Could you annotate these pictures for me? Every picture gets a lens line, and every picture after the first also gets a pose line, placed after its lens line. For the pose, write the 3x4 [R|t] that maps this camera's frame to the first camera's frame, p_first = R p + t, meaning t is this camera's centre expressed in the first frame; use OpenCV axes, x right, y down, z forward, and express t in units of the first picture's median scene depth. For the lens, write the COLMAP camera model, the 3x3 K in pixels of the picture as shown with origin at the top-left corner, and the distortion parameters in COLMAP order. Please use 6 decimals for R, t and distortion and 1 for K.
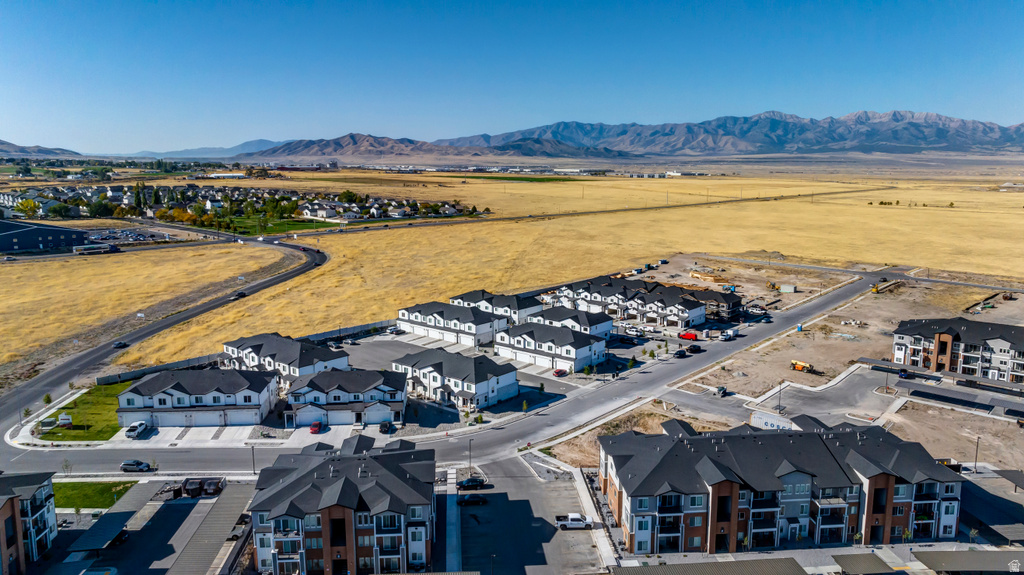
lens RADIAL K [[716.5, 0, 512.2], [0, 716.5, 285.5], [0, 0, 1]] dist [-0.023808, 0.027557]
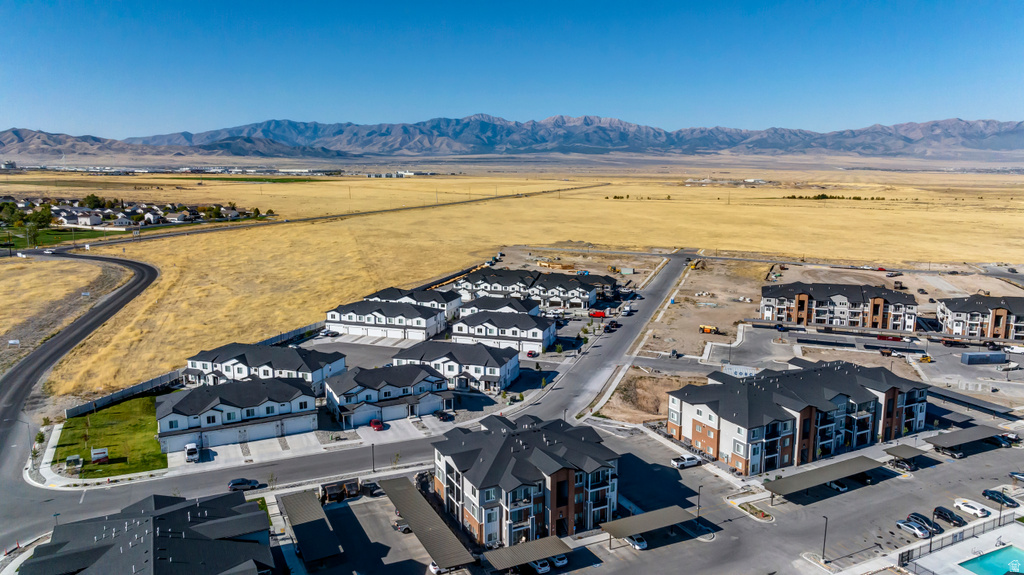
lens RADIAL K [[716.5, 0, 513.4], [0, 716.5, 286.8], [0, 0, 1]] dist [-0.023808, 0.027557]
pose [[0.927035, -0.064604, 0.369367, -0.339392], [0.063963, 0.997854, 0.013997, 0.003508], [-0.369478, 0.010651, 0.929178, -0.000003]]
